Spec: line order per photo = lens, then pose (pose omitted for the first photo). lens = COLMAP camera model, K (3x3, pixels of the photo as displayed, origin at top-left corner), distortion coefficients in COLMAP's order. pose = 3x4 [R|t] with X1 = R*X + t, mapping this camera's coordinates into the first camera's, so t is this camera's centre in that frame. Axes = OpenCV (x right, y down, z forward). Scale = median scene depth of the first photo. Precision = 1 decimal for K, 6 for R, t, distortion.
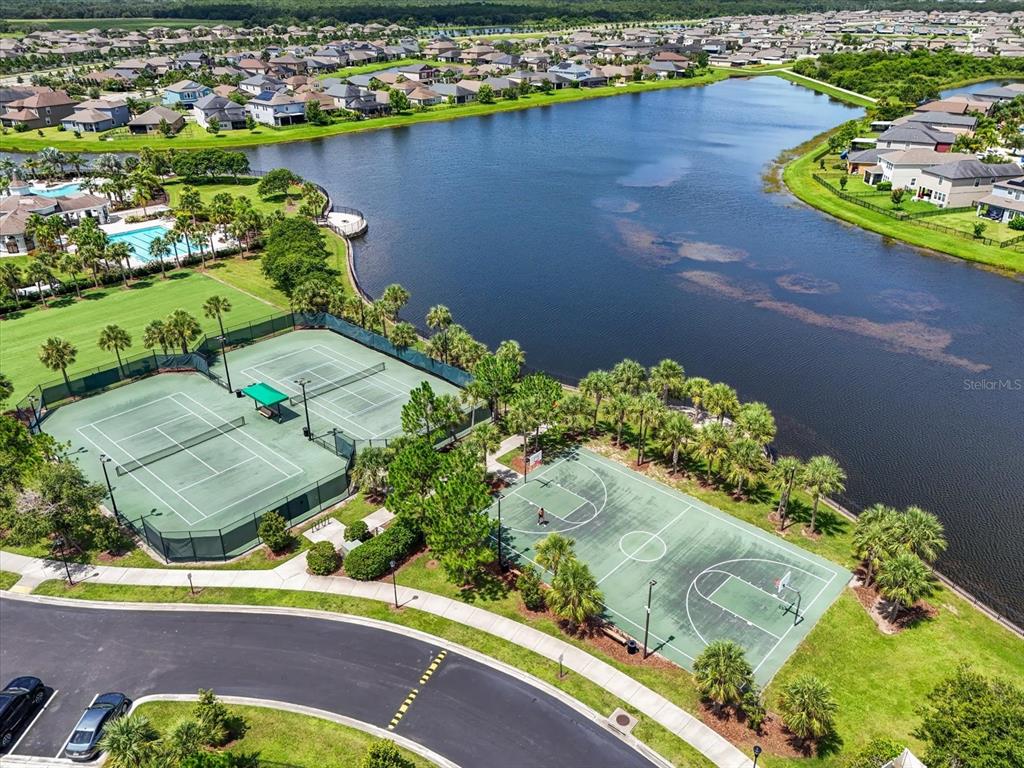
lens RADIAL K [[780.2, 0, 512.0], [0, 780.2, 384.0], [0, 0, 1]] dist [0.054556, -0.056716]
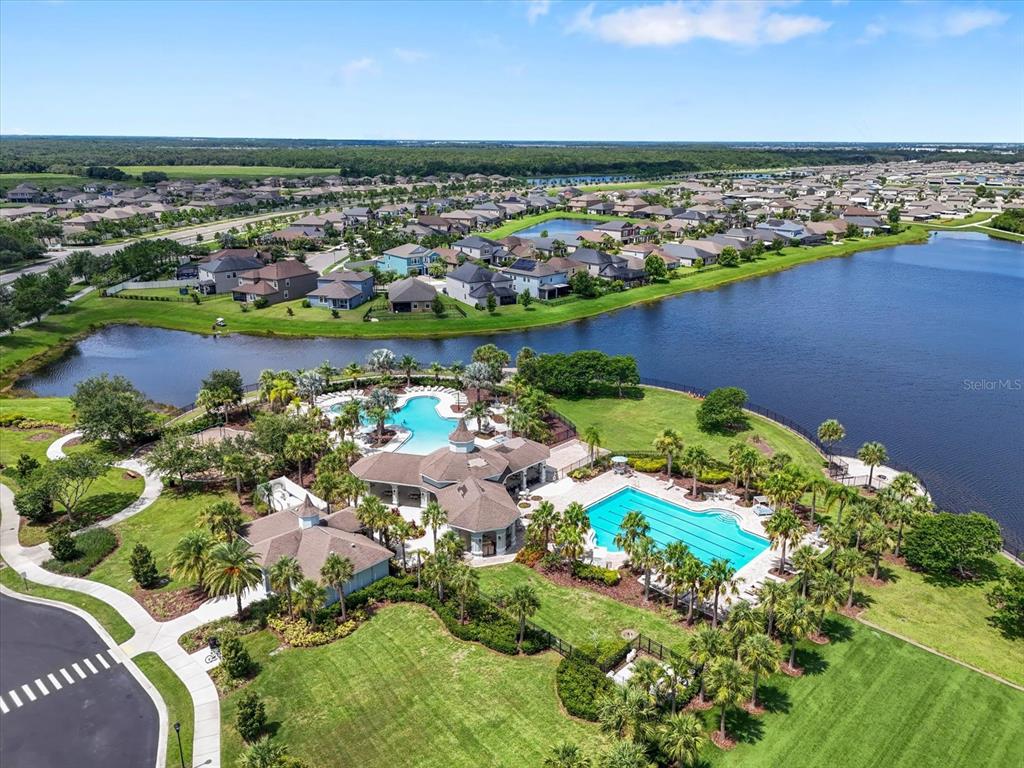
lens RADIAL K [[780.2, 0, 512.0], [0, 780.2, 384.0], [0, 0, 1]] dist [0.054556, -0.056716]
pose [[0.999367, 0.012914, -0.033142, -0.254523], [-0.018084, 0.986823, -0.160790, -0.086364], [0.030629, 0.161287, 0.986432, 0.155645]]
